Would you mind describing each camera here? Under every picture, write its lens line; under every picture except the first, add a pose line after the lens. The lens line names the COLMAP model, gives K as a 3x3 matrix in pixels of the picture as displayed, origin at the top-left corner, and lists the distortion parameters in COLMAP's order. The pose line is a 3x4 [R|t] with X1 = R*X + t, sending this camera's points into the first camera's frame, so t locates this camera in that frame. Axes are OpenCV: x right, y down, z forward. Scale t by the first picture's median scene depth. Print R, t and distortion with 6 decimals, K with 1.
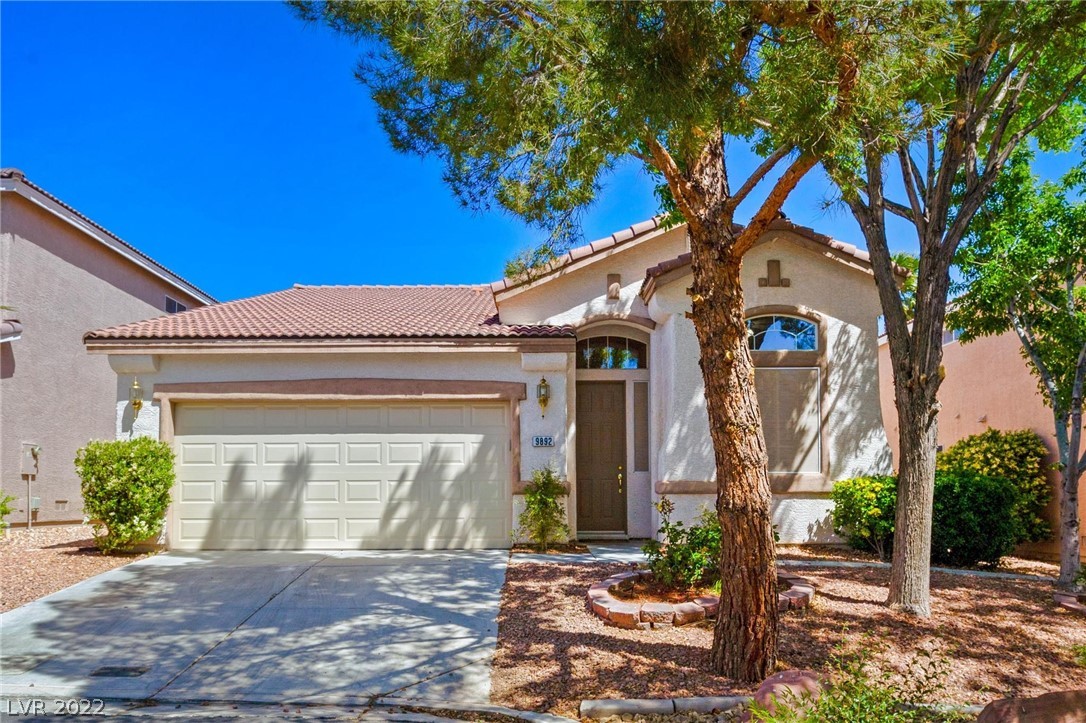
lens RADIAL K [[622.8, 0, 541.8], [0, 622.8, 393.2], [0, 0, 1]] dist [-0.001857, -0.001876]
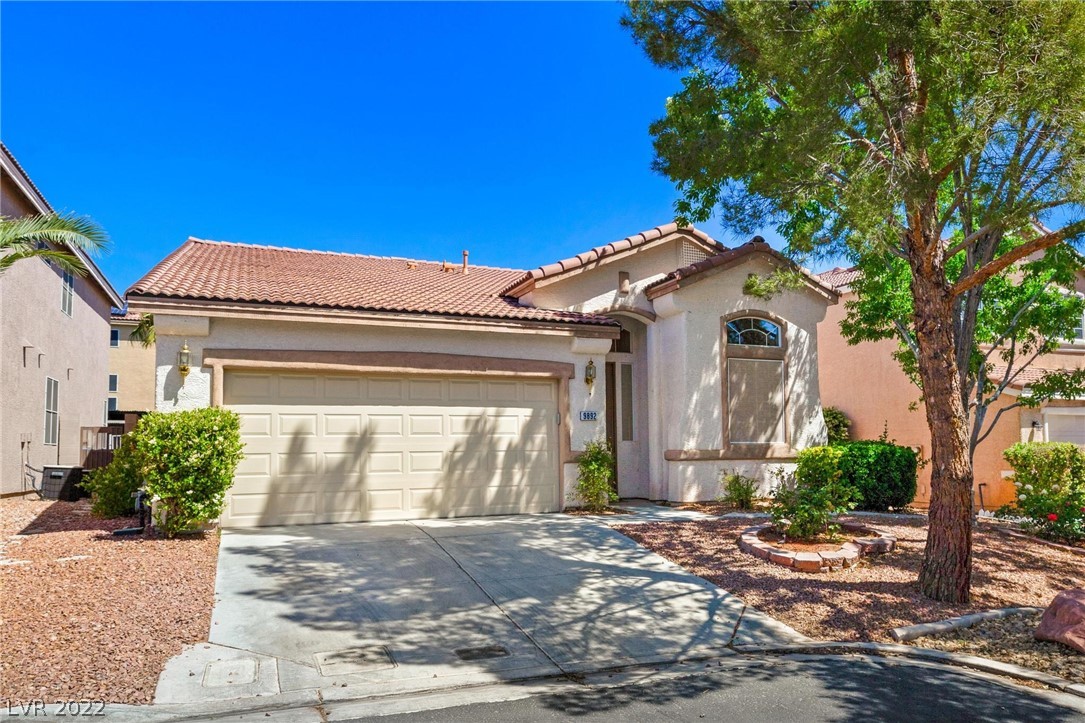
lens RADIAL K [[569.8, 0, 542.3], [0, 569.8, 360.8], [0, 0, 1]] dist [-0.005173, 0.001866]
pose [[0.947026, 0.042668, 0.318311, -0.417647], [-0.042214, 0.999074, -0.008329, -0.010961], [-0.318372, -0.005550, 0.947950, 0.042927]]
